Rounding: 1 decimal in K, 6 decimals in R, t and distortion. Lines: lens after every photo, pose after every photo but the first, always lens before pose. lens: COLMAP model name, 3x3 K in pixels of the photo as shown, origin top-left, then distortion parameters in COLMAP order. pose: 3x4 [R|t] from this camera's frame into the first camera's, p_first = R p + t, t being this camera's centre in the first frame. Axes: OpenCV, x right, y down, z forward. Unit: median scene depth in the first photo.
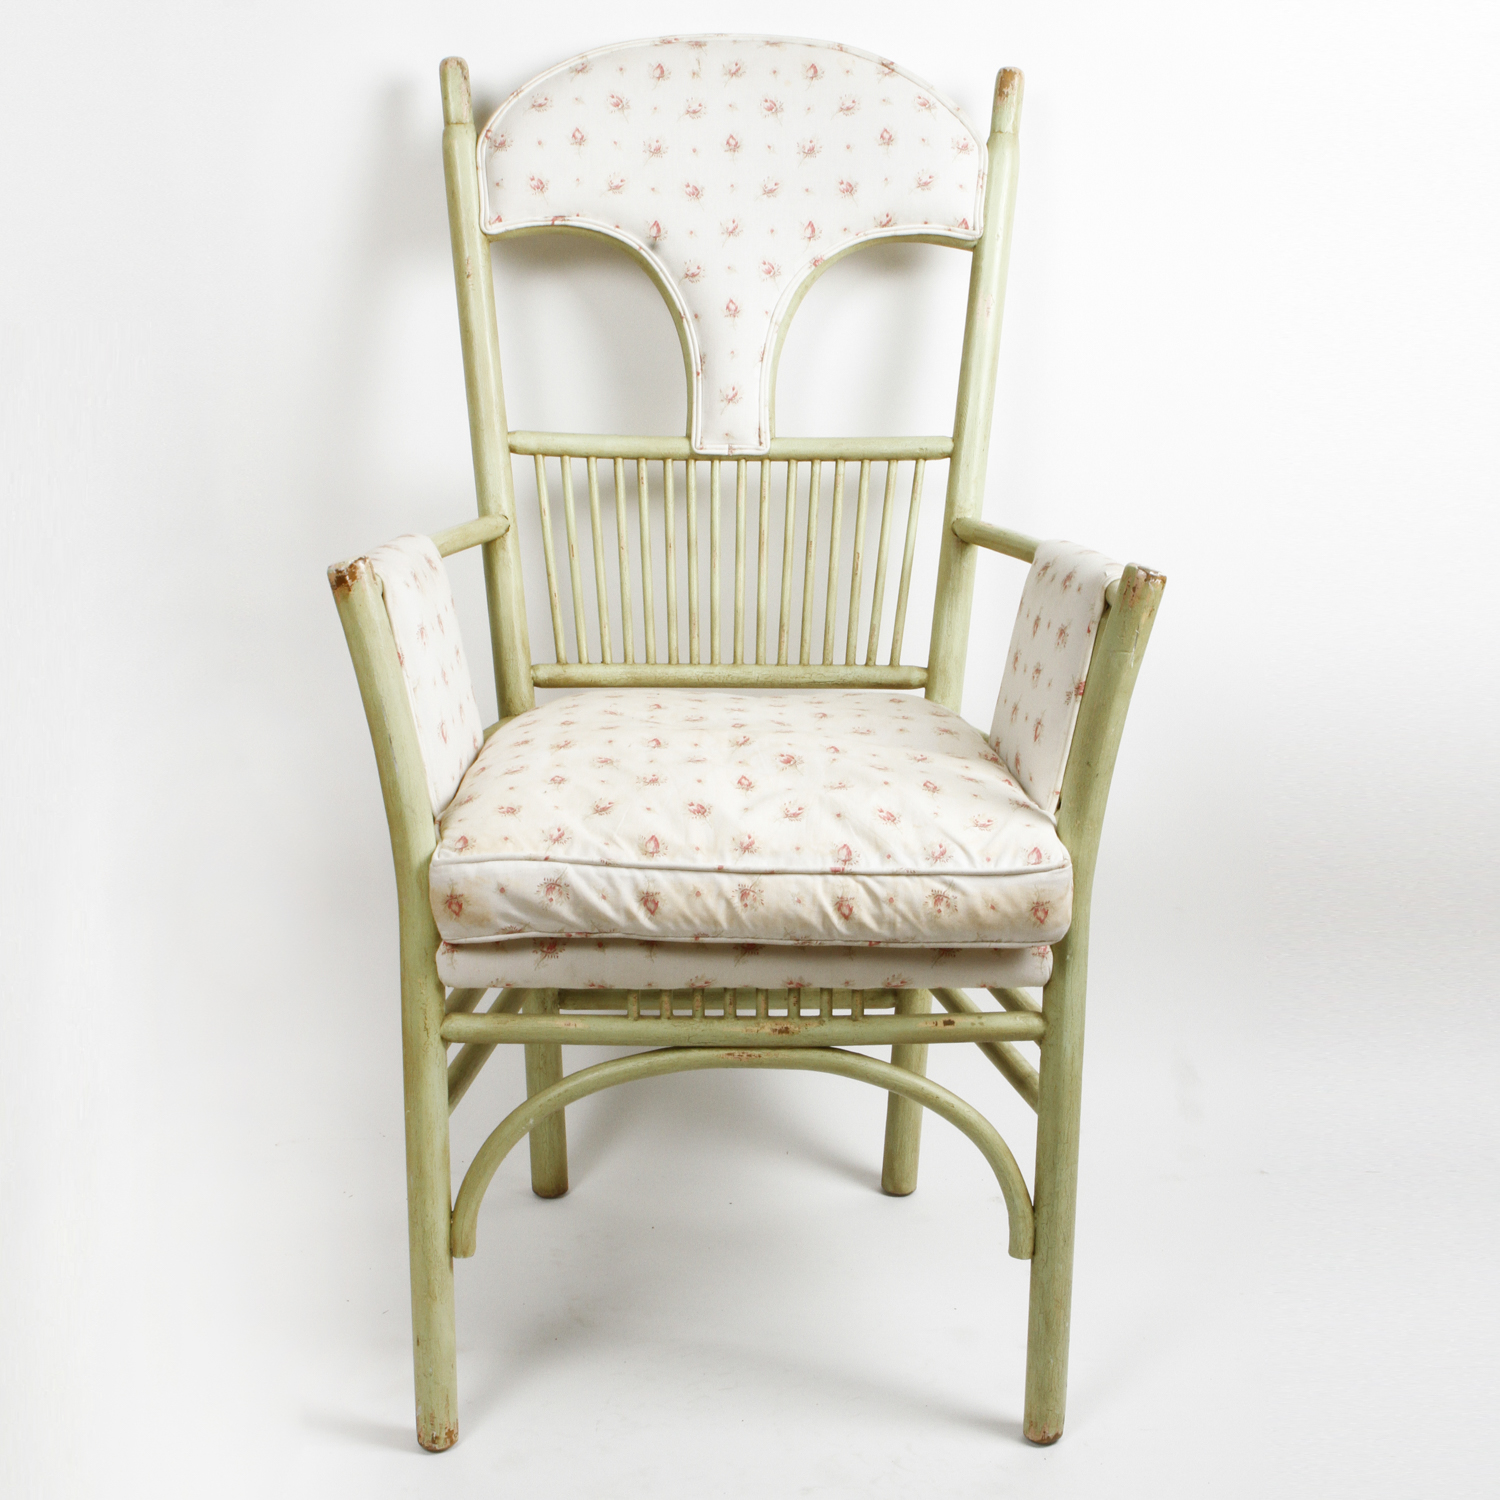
lens RADIAL K [[2148.0, 0, 757.5], [0, 2148.0, 724.1], [0, 0, 1]] dist [-0.111917, 0.047648]
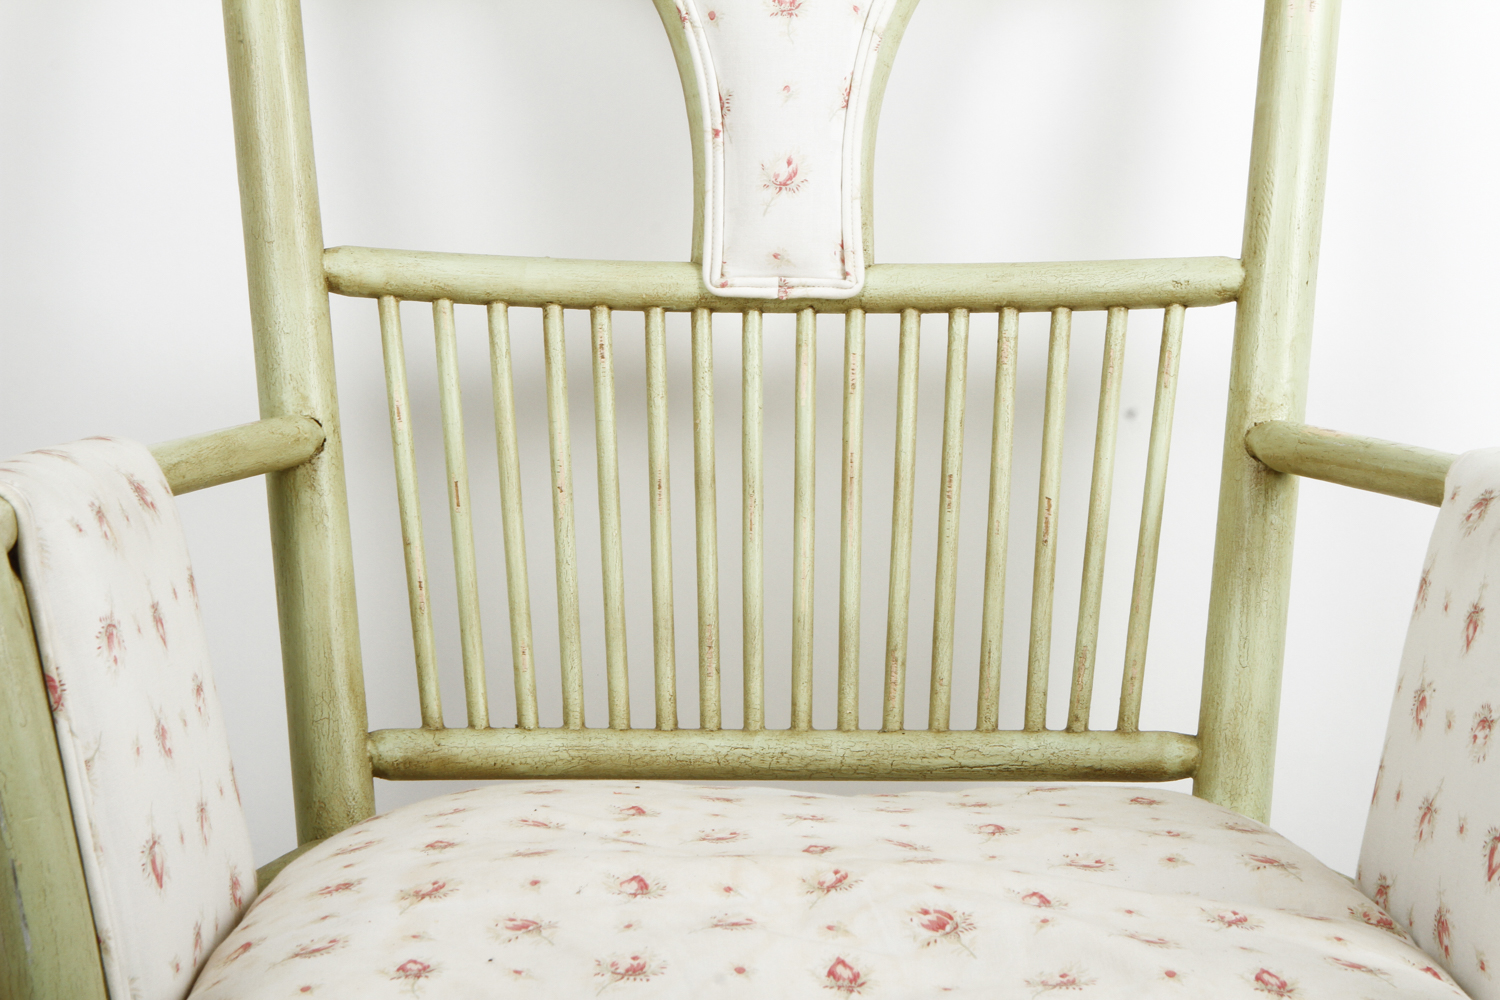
lens RADIAL K [[3293.5, 0, 750.0], [0, 3293.5, 500.0], [0, 0, 1]] dist [-0.002869, 0.124147]
pose [[0.999961, -0.004582, -0.007574, -0.014711], [0.003640, 0.992774, -0.119943, 0.009396], [0.008069, 0.119910, 0.992752, 0.265253]]
